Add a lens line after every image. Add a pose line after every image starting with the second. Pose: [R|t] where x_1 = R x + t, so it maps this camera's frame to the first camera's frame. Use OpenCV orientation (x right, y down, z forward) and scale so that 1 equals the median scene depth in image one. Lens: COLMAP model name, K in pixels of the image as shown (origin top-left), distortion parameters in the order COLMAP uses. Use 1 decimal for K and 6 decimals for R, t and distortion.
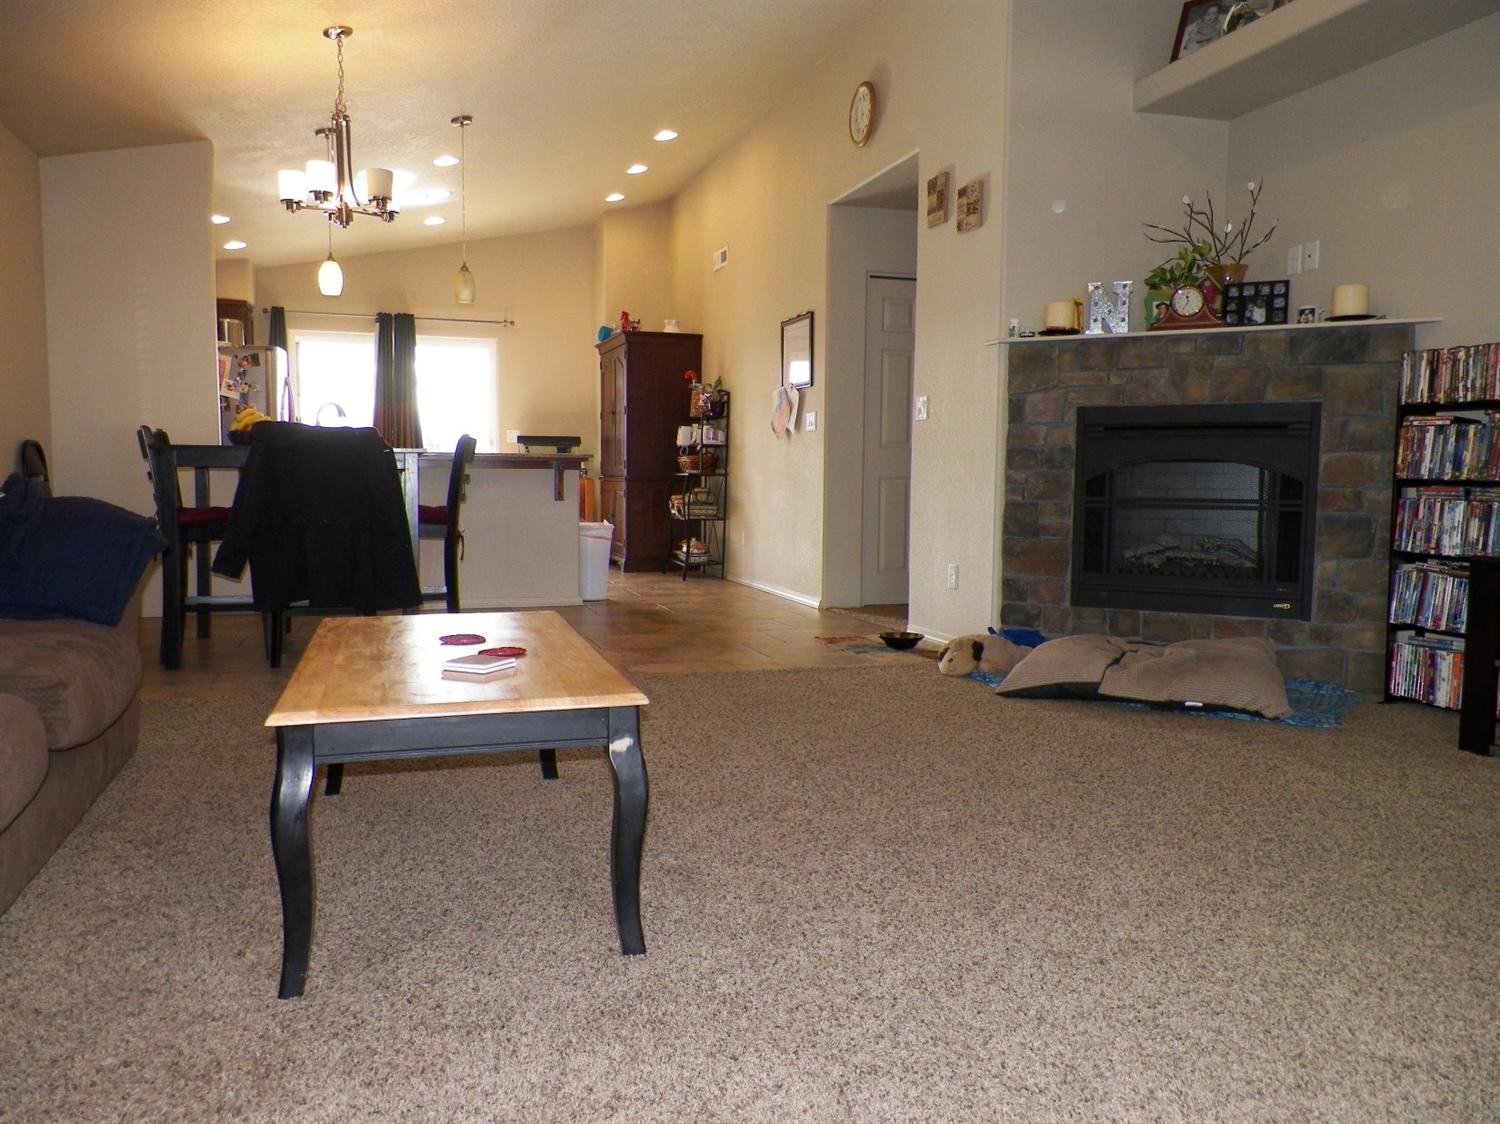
lens RADIAL K [[1149.3, 0, 743.4], [0, 1149.3, 562.3], [0, 0, 1]] dist [0.033782, -0.000538]
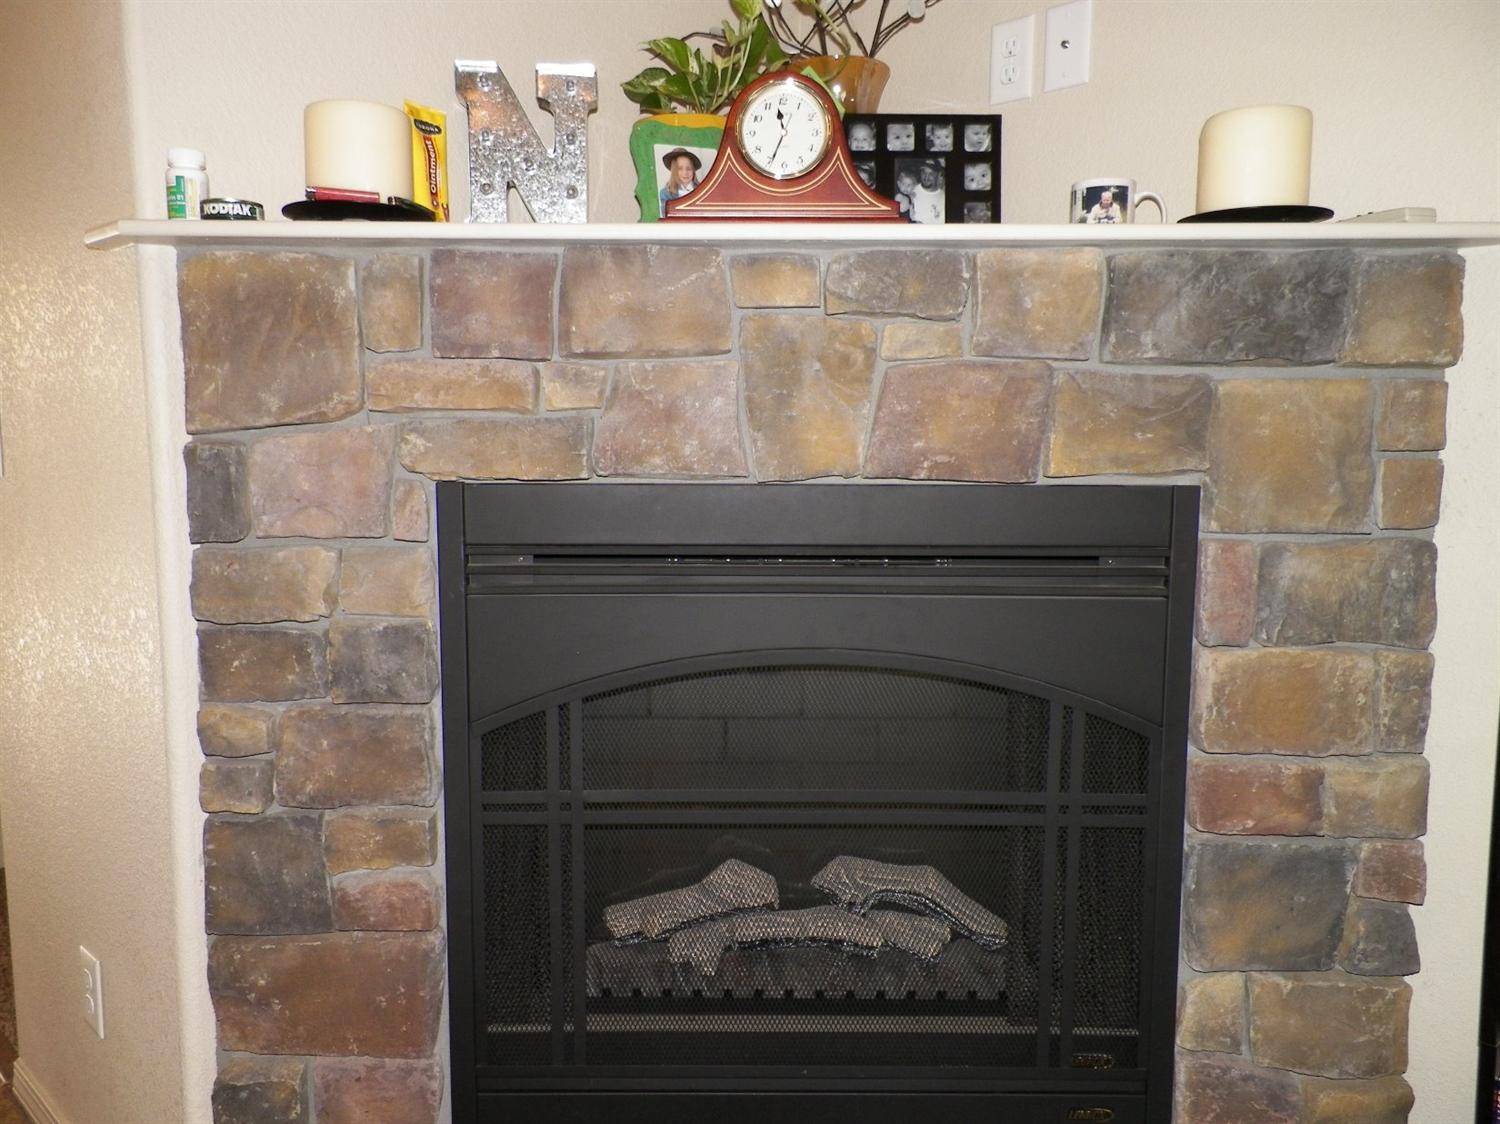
lens RADIAL K [[1149.3, 0, 743.4], [0, 1149.3, 562.3], [0, 0, 1]] dist [0.033782, -0.000538]
pose [[0.890255, -0.063046, 0.451078, 0.232238], [0.039742, 0.997349, 0.060961, -0.132208], [-0.453726, -0.036344, 0.890400, 0.727387]]
